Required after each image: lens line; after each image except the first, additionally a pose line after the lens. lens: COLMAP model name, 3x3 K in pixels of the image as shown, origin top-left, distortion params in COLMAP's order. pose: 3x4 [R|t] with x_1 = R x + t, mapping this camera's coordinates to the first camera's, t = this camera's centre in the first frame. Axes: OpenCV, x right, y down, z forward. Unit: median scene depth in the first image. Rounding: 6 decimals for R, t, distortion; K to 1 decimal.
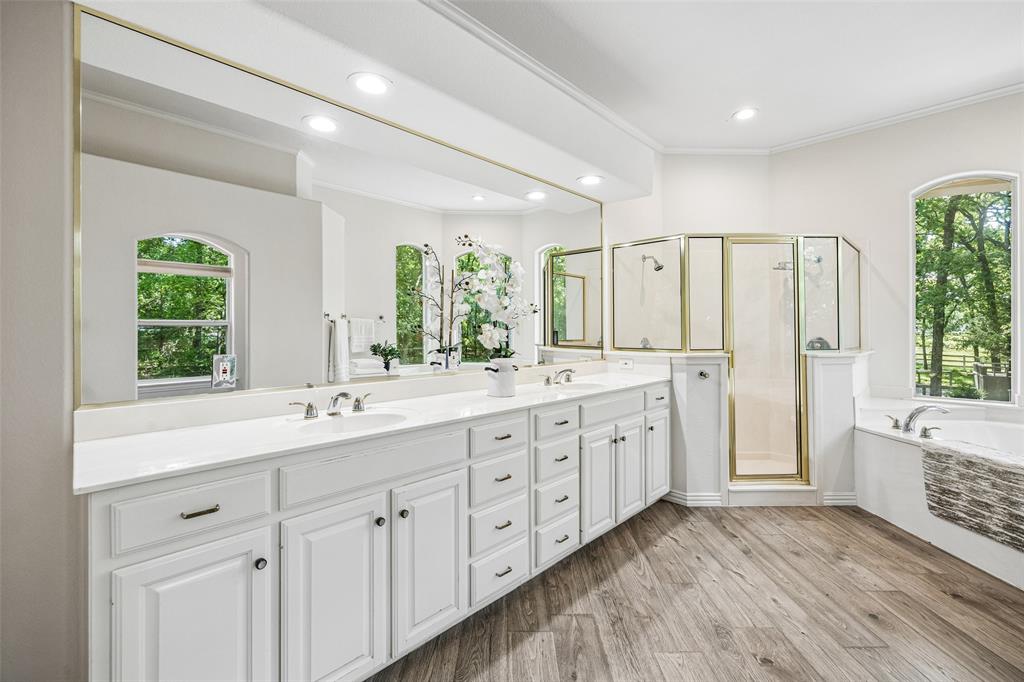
lens RADIAL K [[431.8, 0, 513.1], [0, 431.8, 333.6], [0, 0, 1]] dist [-0.009895, 0.000357]
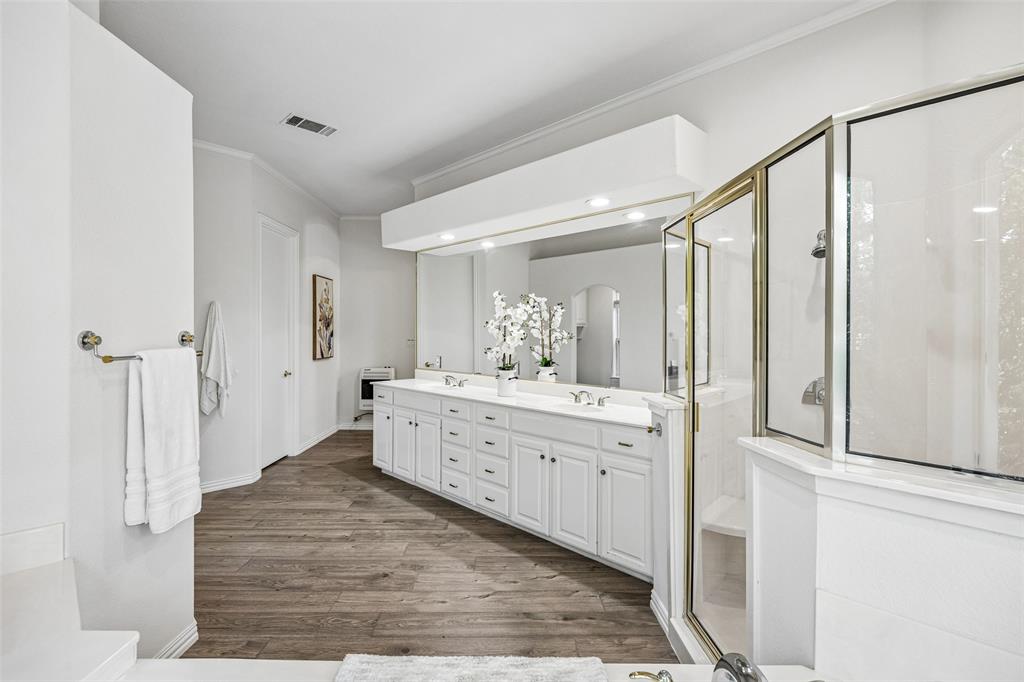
lens RADIAL K [[436.3, 0, 508.3], [0, 436.3, 333.4], [0, 0, 1]] dist [-0.015131, -0.000071]
pose [[0.022905, 0.000352, -0.999738, 1.750262], [-0.014998, 0.999888, 0.000009, -0.093532], [0.999625, 0.014994, 0.022908, 1.125357]]
